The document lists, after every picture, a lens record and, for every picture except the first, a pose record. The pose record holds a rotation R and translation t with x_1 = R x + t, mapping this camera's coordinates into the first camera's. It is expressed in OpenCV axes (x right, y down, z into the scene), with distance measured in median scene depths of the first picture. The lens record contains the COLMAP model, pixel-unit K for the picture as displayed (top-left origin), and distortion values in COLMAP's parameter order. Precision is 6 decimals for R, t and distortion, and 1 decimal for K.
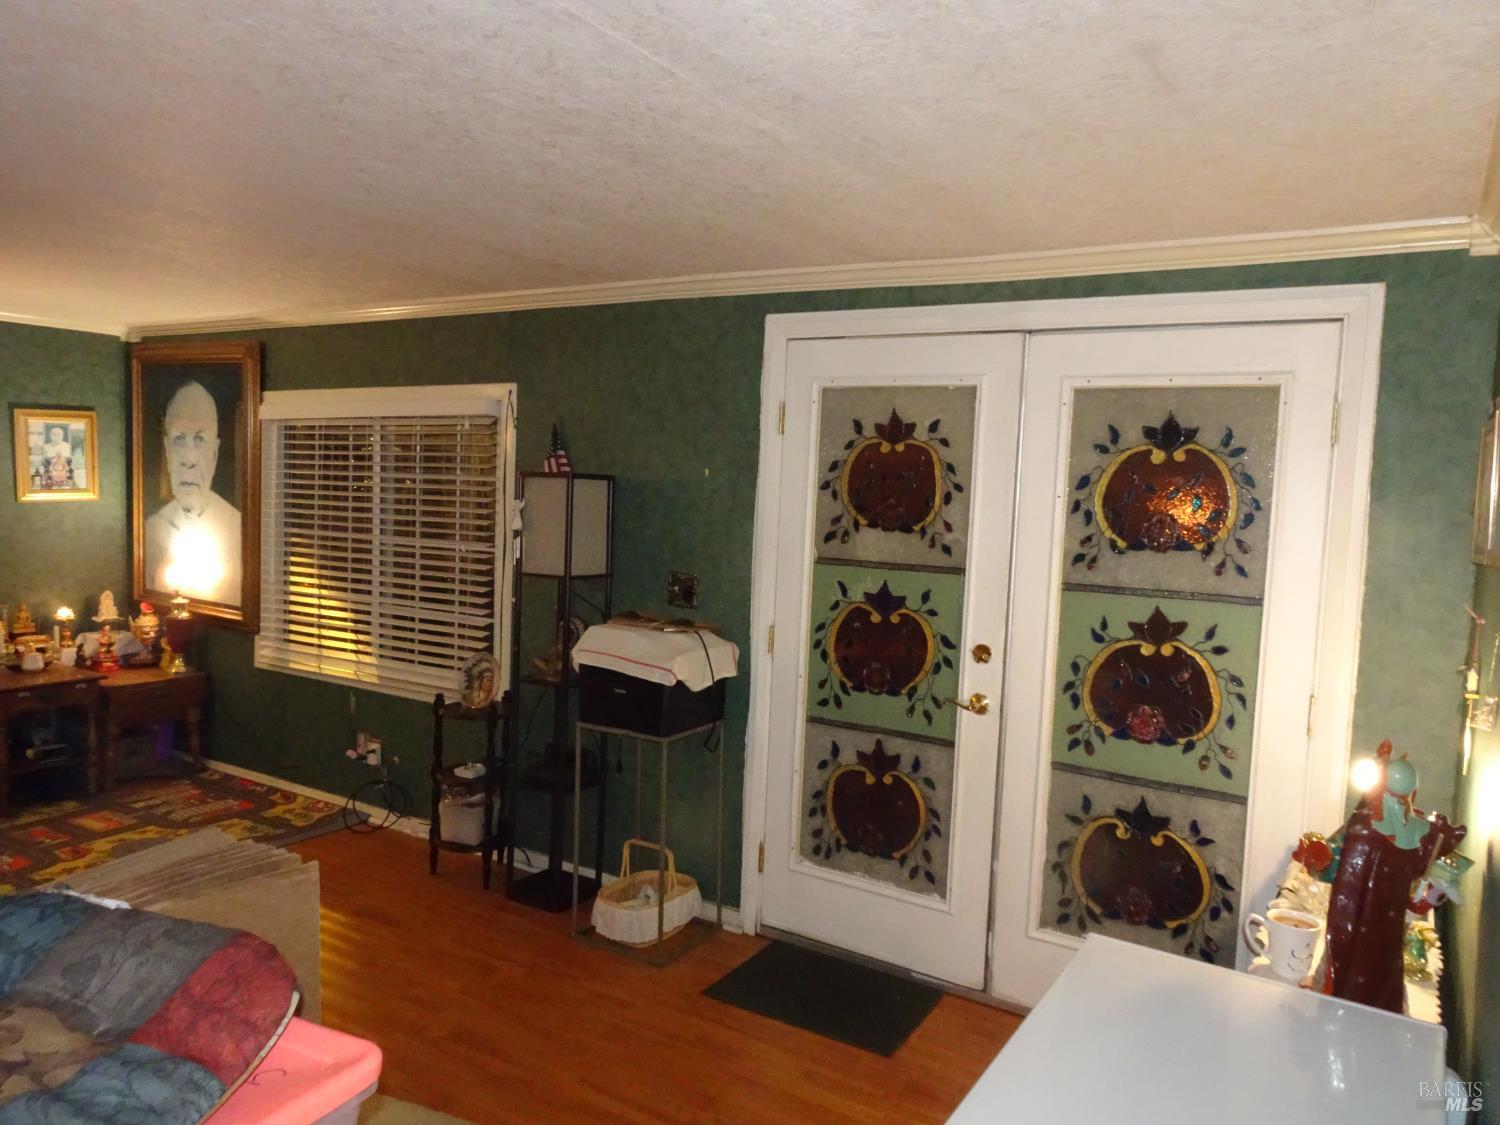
lens RADIAL K [[1065.5, 0, 749.2], [0, 1065.5, 562.9], [0, 0, 1]] dist [0.009091, -0.004362]
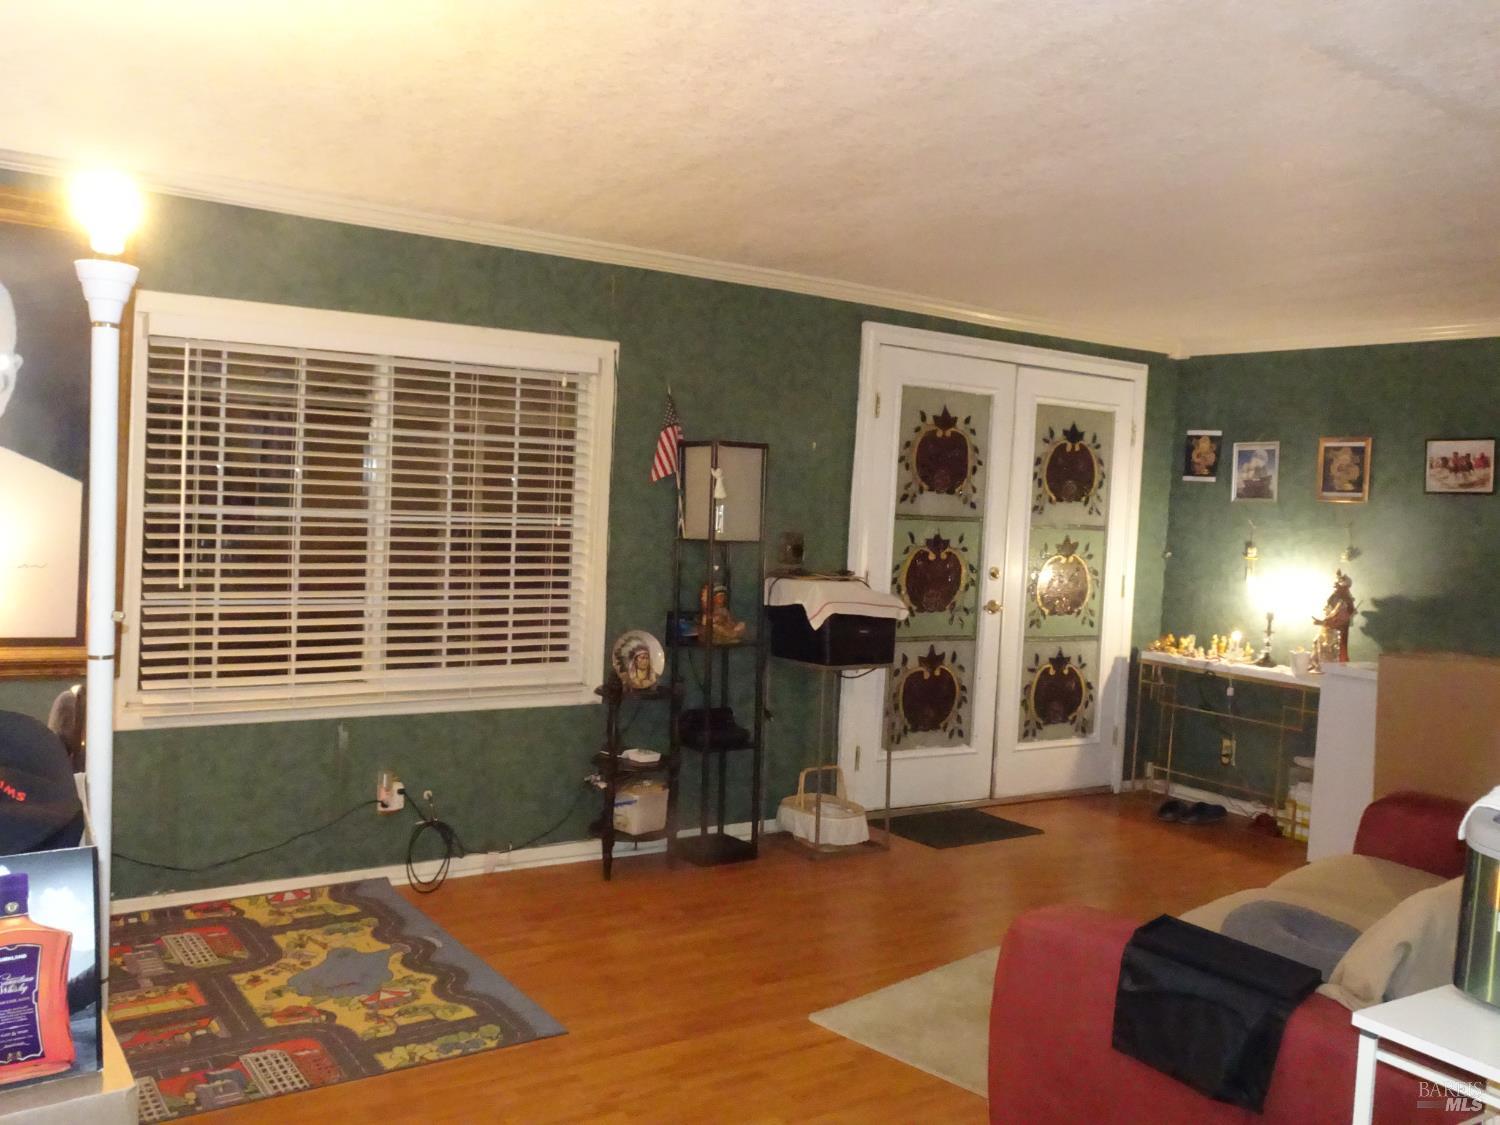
lens RADIAL K [[1313.8, 0, 741.6], [0, 1313.8, 548.3], [0, 0, 1]] dist [0.014927, 0.010221]
pose [[0.409090, -0.054851, 0.910844, -1.239017], [0.038057, 0.998349, 0.043028, -0.033640], [-0.911700, 0.017061, 0.410502, 0.428858]]
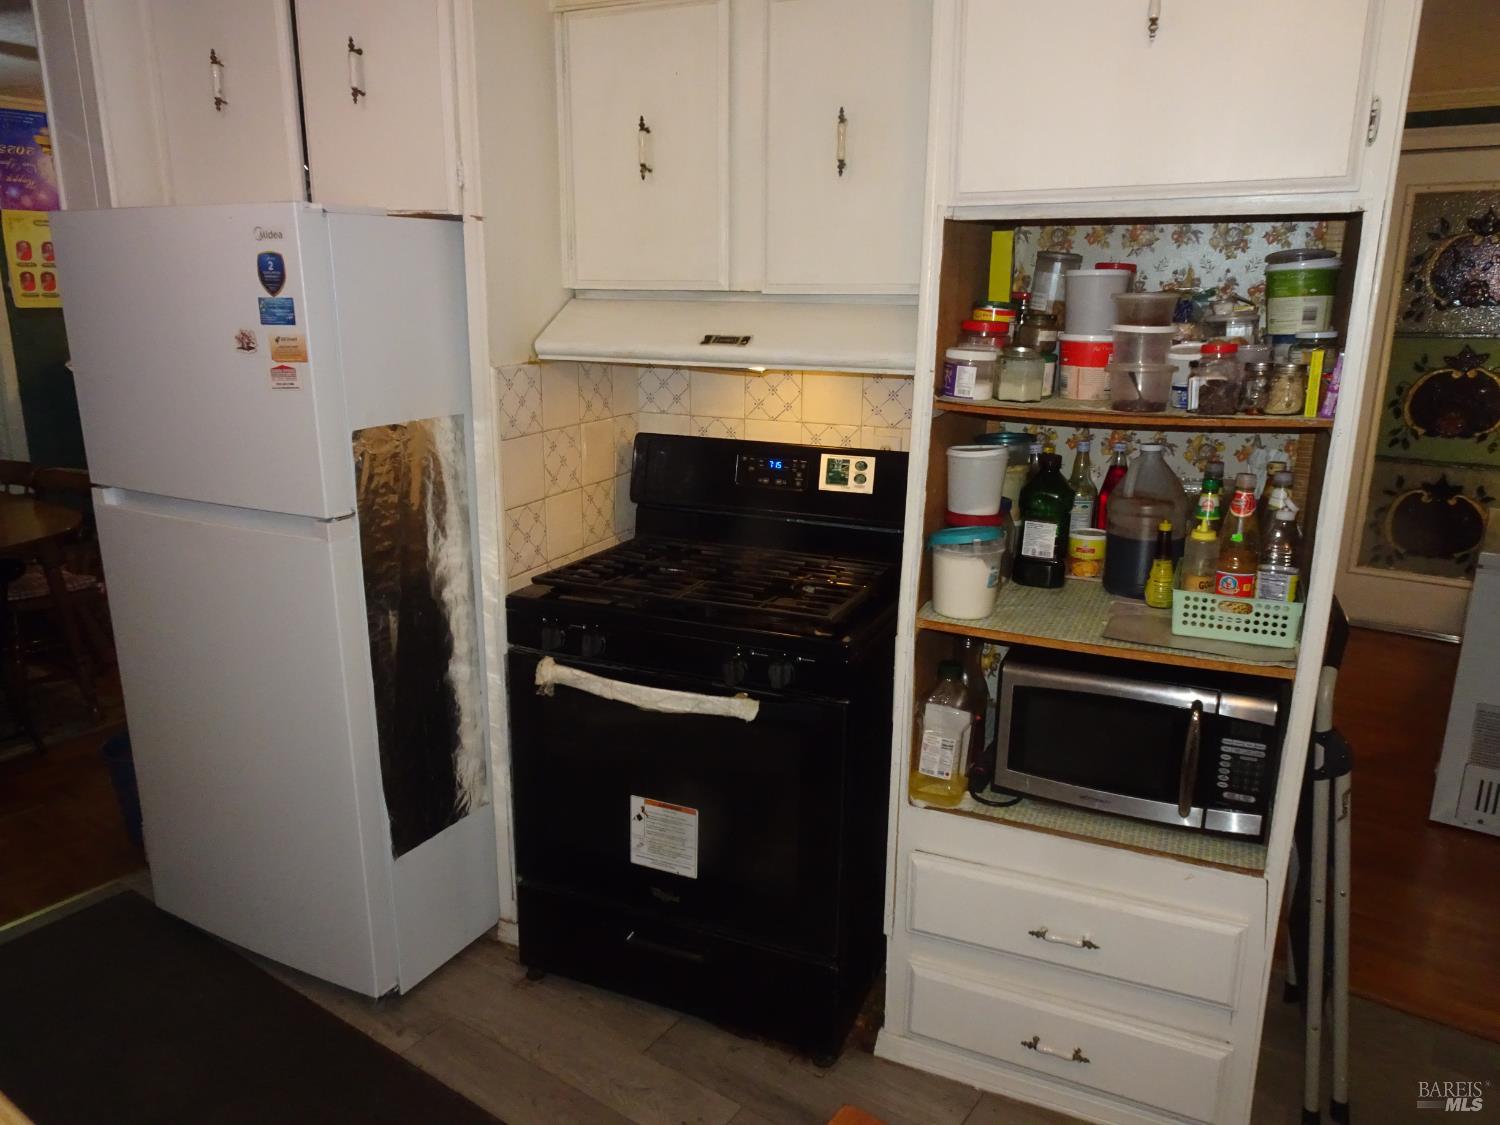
lens RADIAL K [[1065.5, 0, 750.7], [0, 1065.5, 562.3], [0, 0, 1]] dist [0.009091, -0.004362]
pose [[0.998214, -0.022809, -0.055210, -0.379424], [0.032320, 0.983490, 0.178053, 0.029397], [0.050238, -0.179519, 0.982471, -0.400549]]
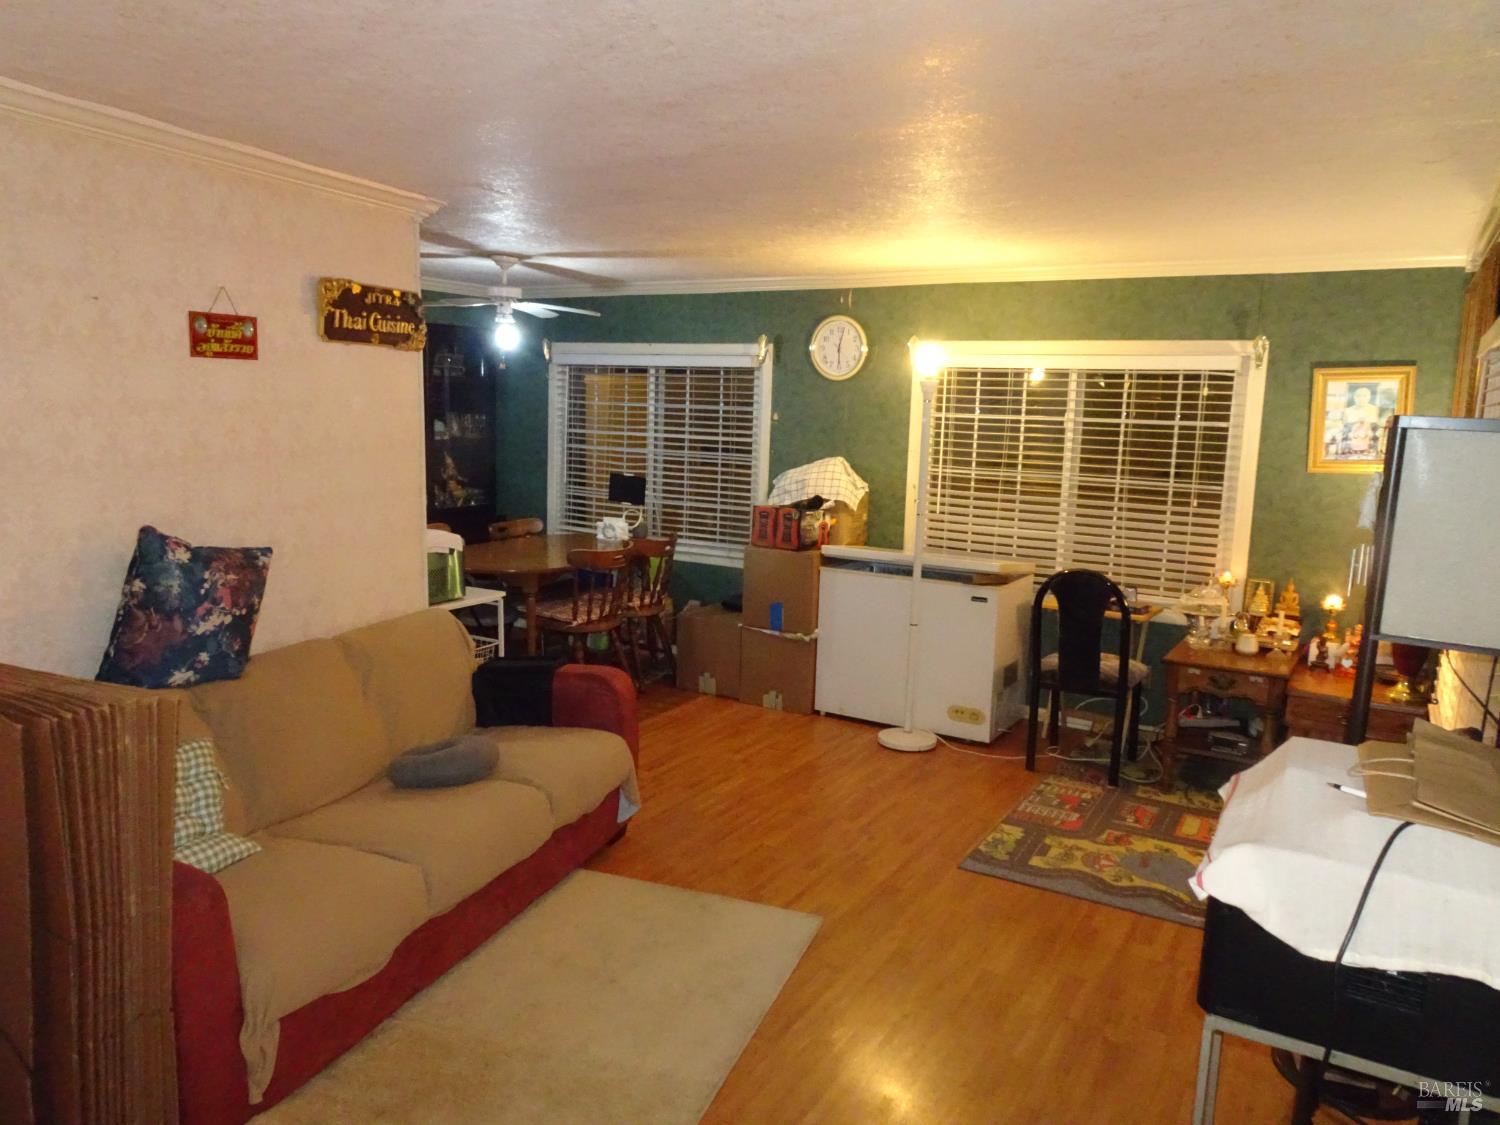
lens RADIAL K [[1065.5, 0, 749.8], [0, 1065.5, 561.4], [0, 0, 1]] dist [0.009091, -0.004362]
pose [[0.020968, 0.110470, -0.993658, 0.267473], [-0.106060, 0.988514, 0.107660, -0.036595], [0.994139, 0.103130, 0.032443, 0.631100]]
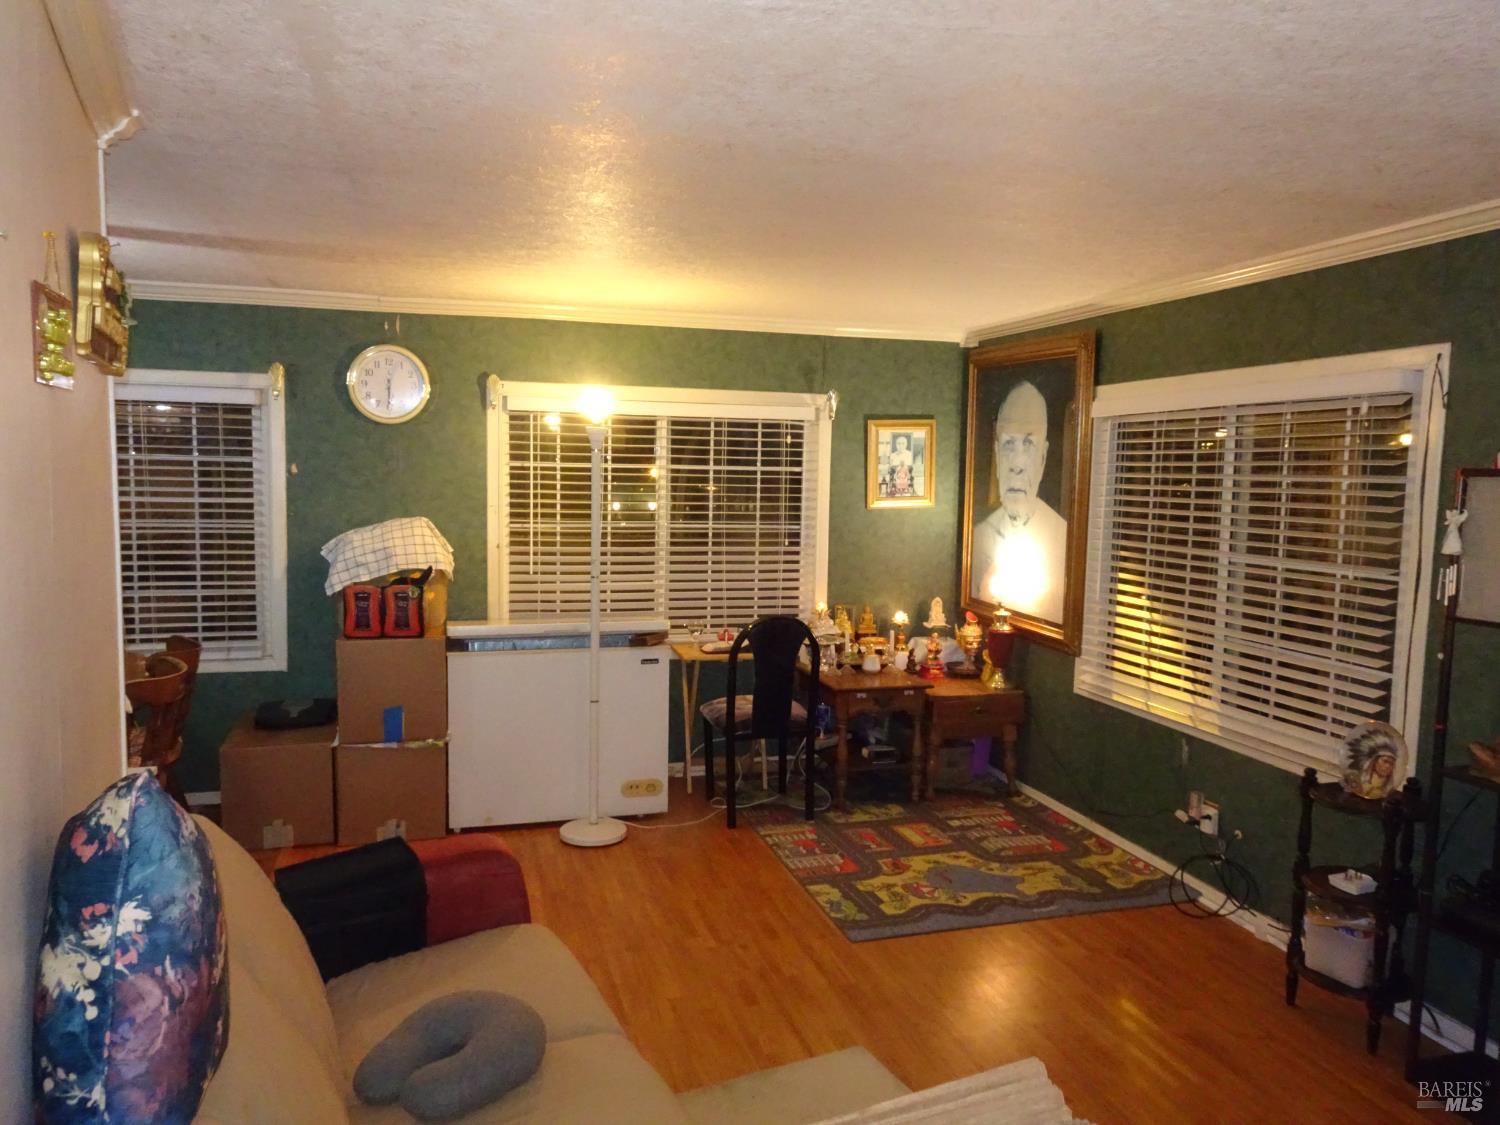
lens RADIAL K [[1065.5, 0, 751.0], [0, 1065.5, 558.9], [0, 0, 1]] dist [0.009091, -0.004362]
pose [[0.749029, 0.036274, -0.661543, -0.092378], [-0.041862, 0.999096, 0.007385, -0.013135], [0.661213, 0.022162, 0.749871, 0.172751]]
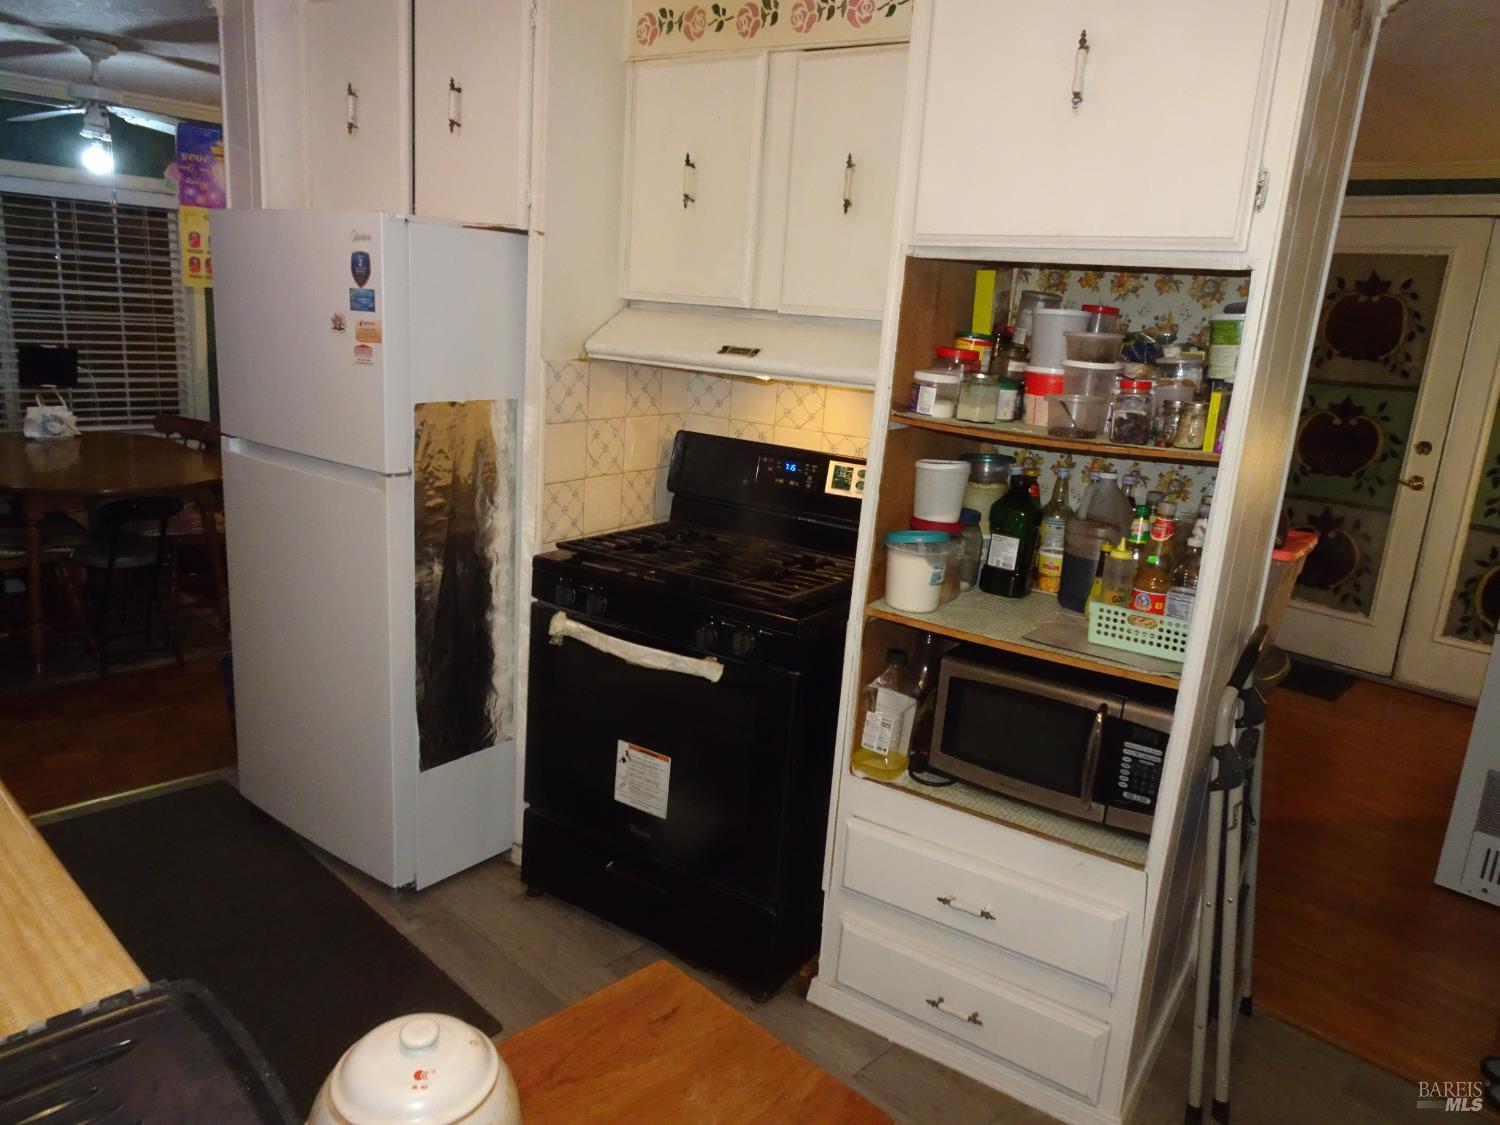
lens RADIAL K [[1065.5, 0, 750.8], [0, 1065.5, 561.5], [0, 0, 1]] dist [0.009091, -0.004362]
pose [[0.977876, 0.073109, -0.195992, -0.286939], [-0.042357, 0.986732, 0.156738, 0.037326], [0.204850, -0.144969, 0.967998, -0.459811]]
